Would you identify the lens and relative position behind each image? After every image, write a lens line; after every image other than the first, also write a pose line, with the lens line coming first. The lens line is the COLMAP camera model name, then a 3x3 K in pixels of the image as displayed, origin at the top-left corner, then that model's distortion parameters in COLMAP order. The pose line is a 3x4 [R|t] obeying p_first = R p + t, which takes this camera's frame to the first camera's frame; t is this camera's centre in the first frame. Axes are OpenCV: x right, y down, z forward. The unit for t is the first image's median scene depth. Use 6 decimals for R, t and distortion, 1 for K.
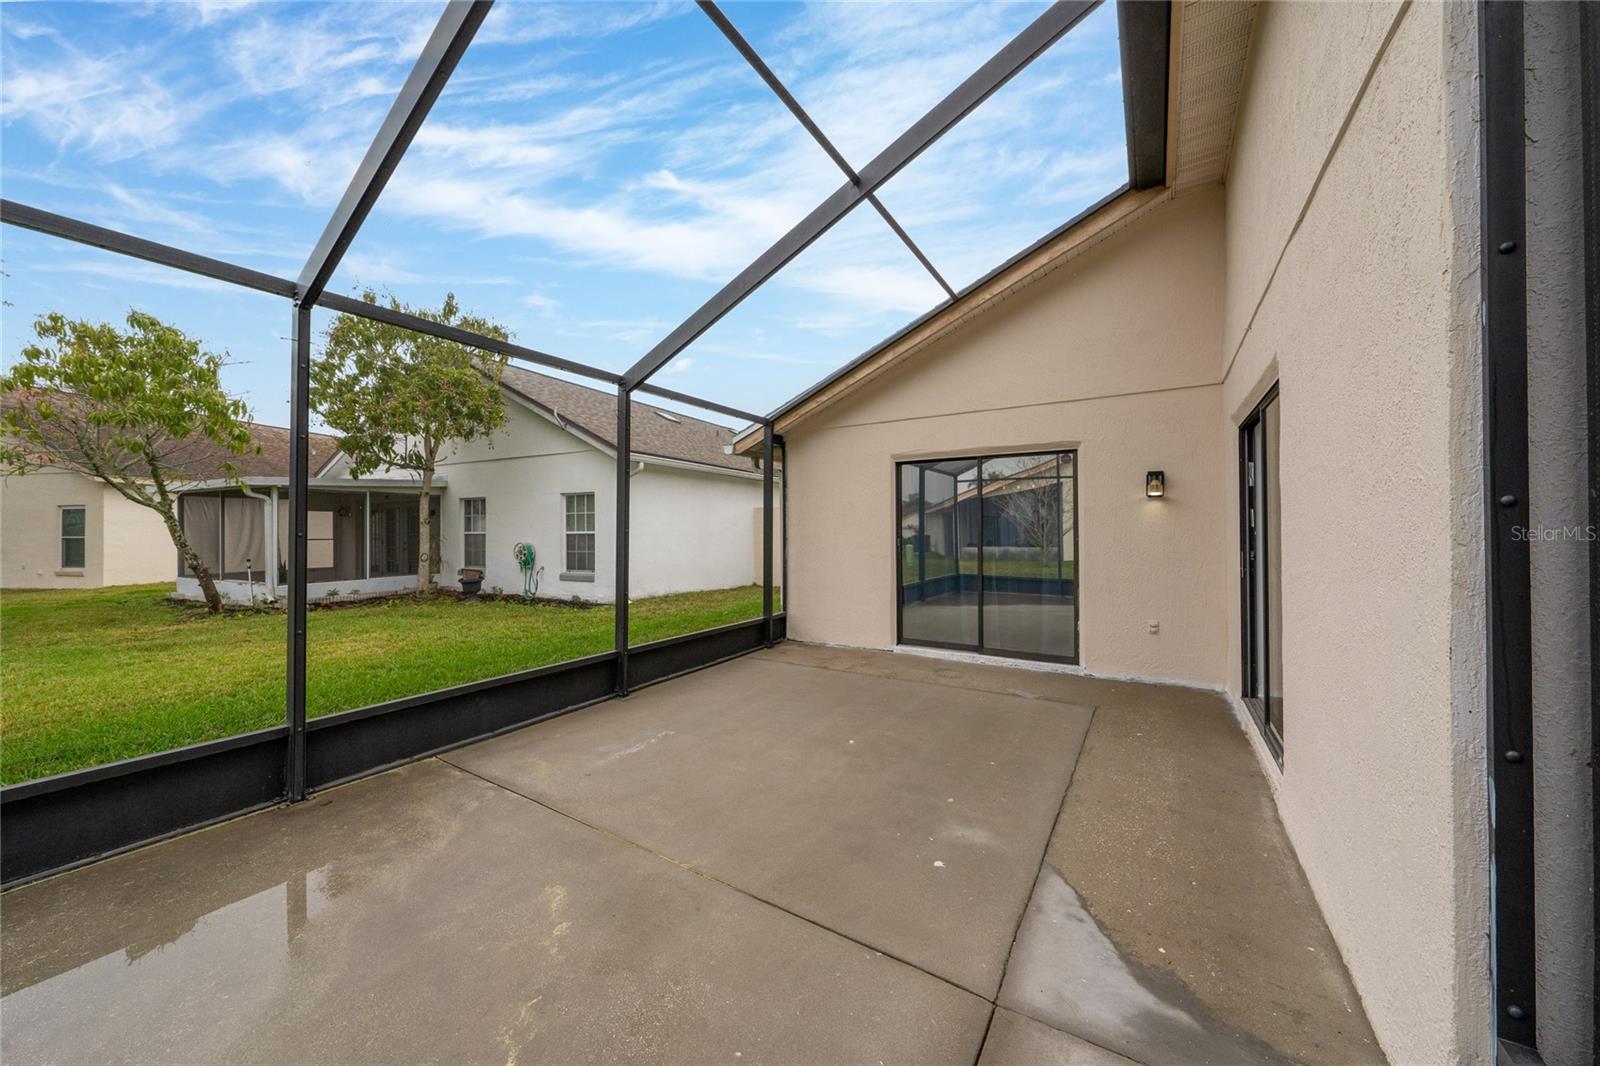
lens RADIAL K [[560.3, 0, 798.8], [0, 560.3, 529.5], [0, 0, 1]] dist [-0.001632, 0.000485]
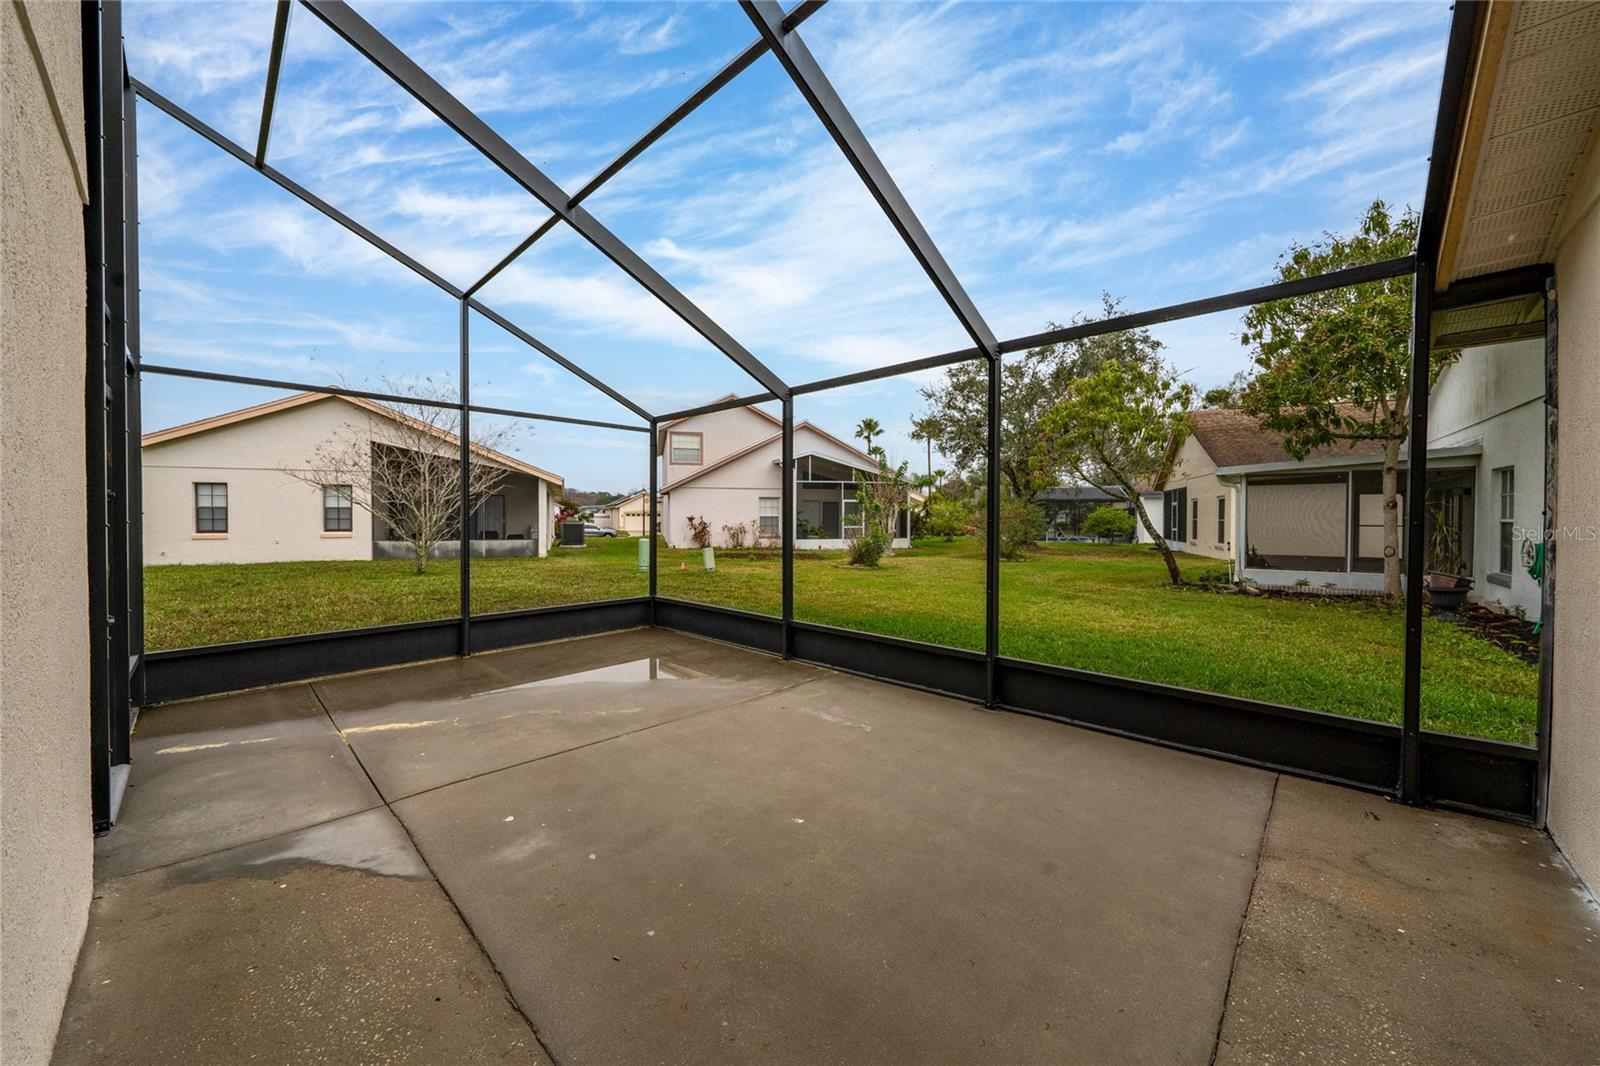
lens RADIAL K [[560.3, 0, 798.5], [0, 560.3, 521.3], [0, 0, 1]] dist [-0.001632, 0.000485]
pose [[-0.183014, 0.015064, -0.982995, 1.009433], [0.000536, 0.999884, 0.015223, -0.017176], [0.983110, 0.002259, -0.183001, 1.441652]]
